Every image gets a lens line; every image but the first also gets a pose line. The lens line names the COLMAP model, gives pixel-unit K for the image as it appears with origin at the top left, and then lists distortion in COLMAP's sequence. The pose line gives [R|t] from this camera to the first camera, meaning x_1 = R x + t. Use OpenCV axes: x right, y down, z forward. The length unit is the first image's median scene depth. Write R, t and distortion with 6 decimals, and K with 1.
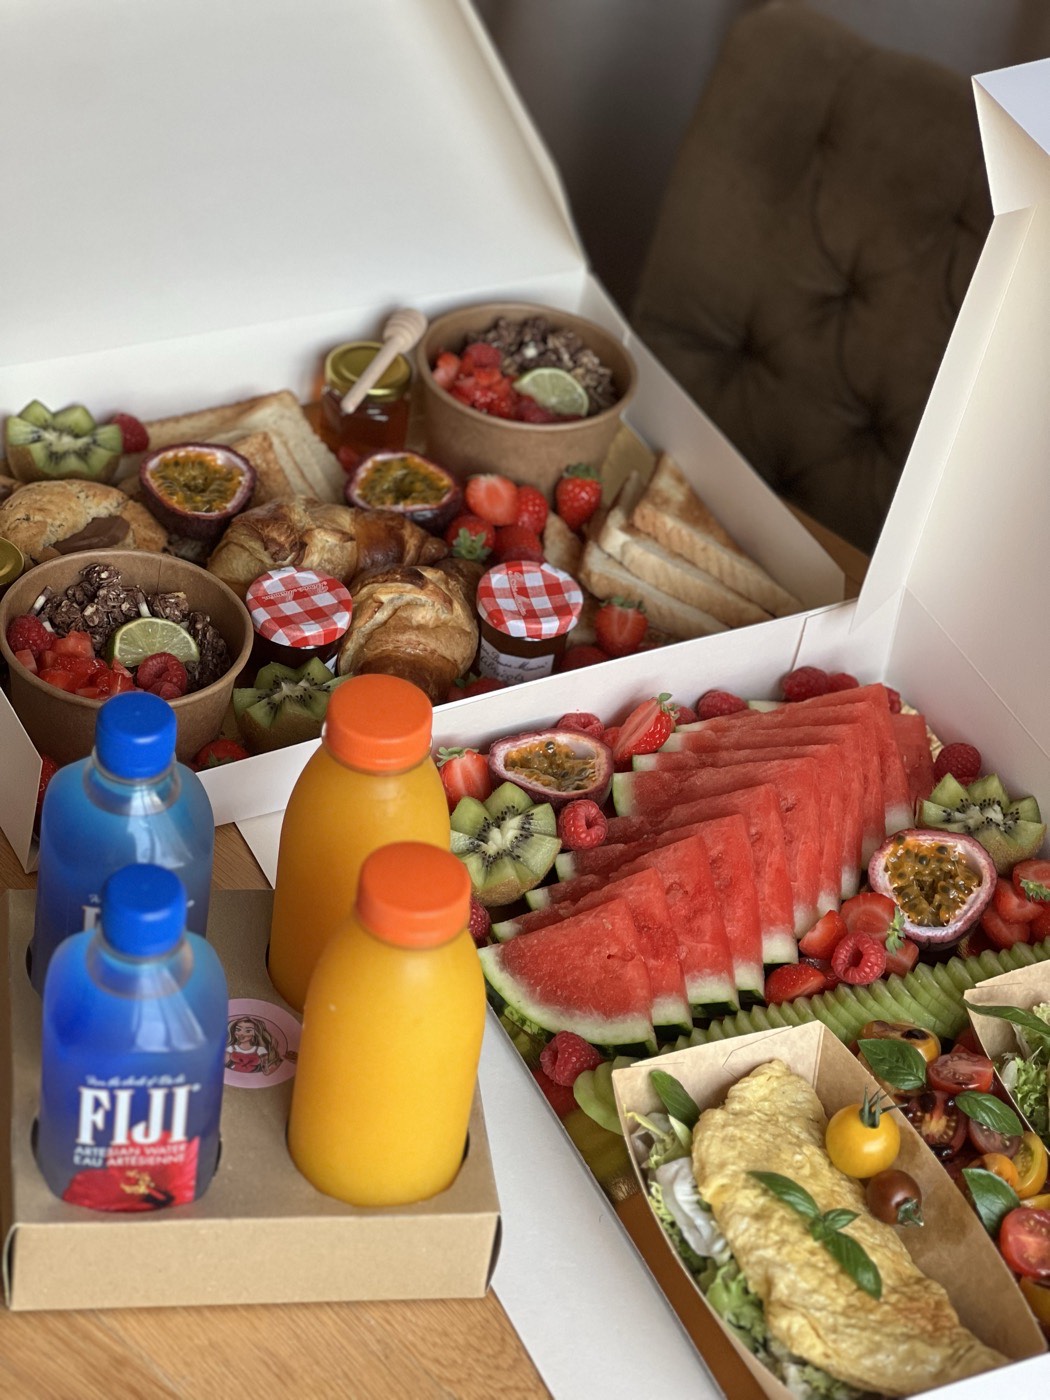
lens RADIAL K [[3147.7, 0, 524.6], [0, 3147.7, 700.3], [0, 0, 1]] dist [0.115143, 0.000000]
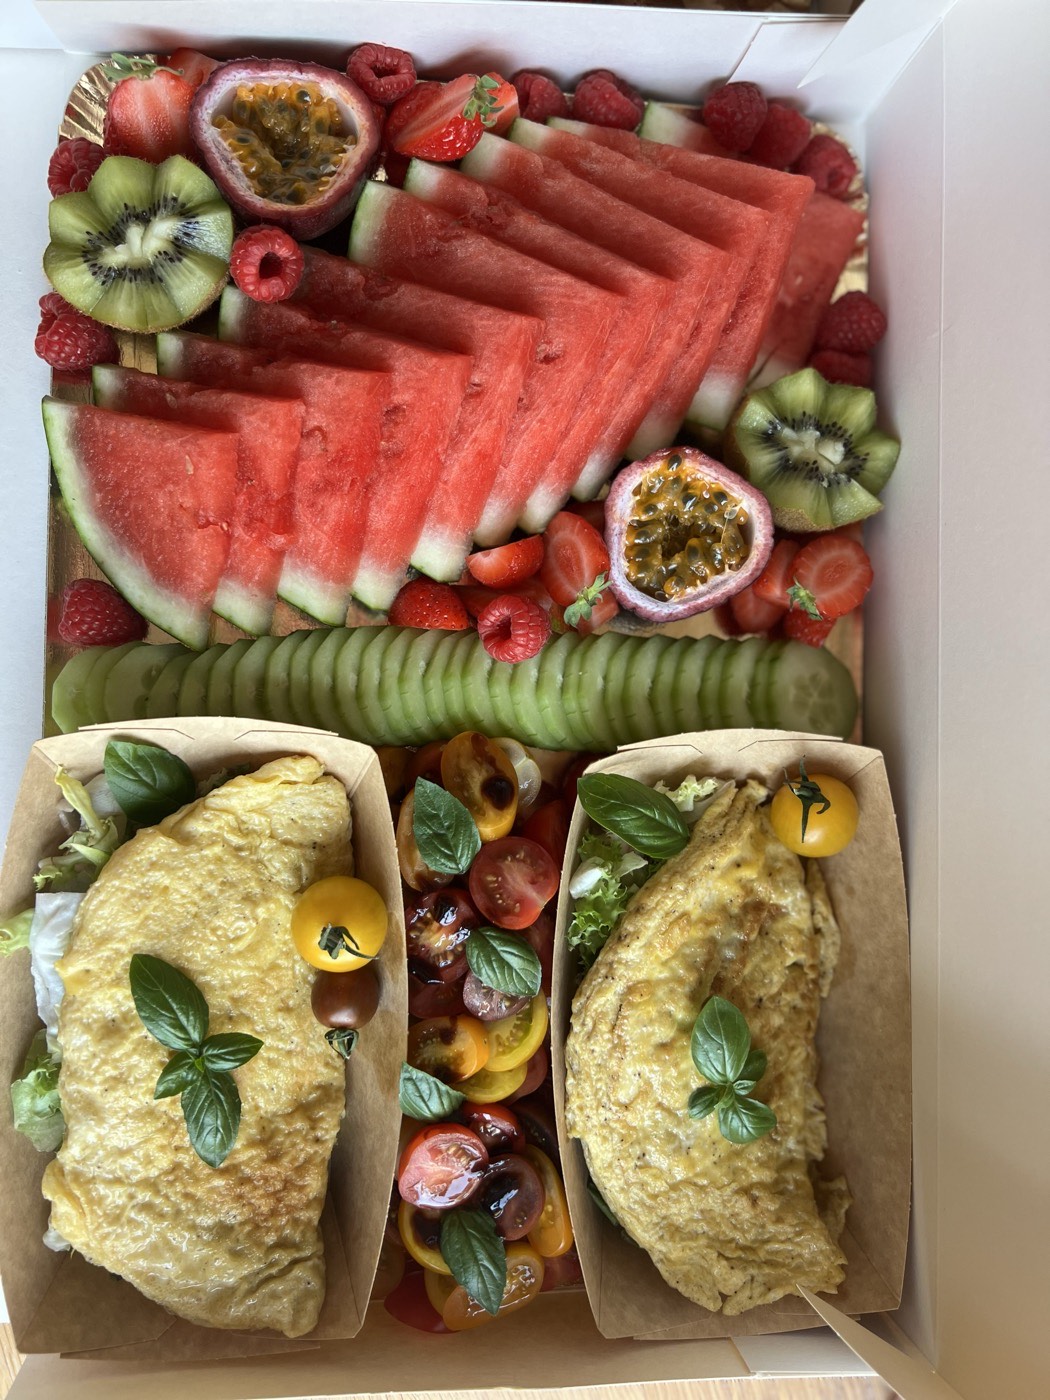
lens RADIAL K [[1106.7, 0, 527.3], [0, 1106.7, 700.6], [0, 0, 1]] dist [-0.004790, -0.005886]
pose [[0.900973, 0.433795, -0.008305, 0.115816], [-0.297016, 0.630615, 0.717012, -0.093729], [0.316274, -0.643542, 0.697011, 0.785071]]
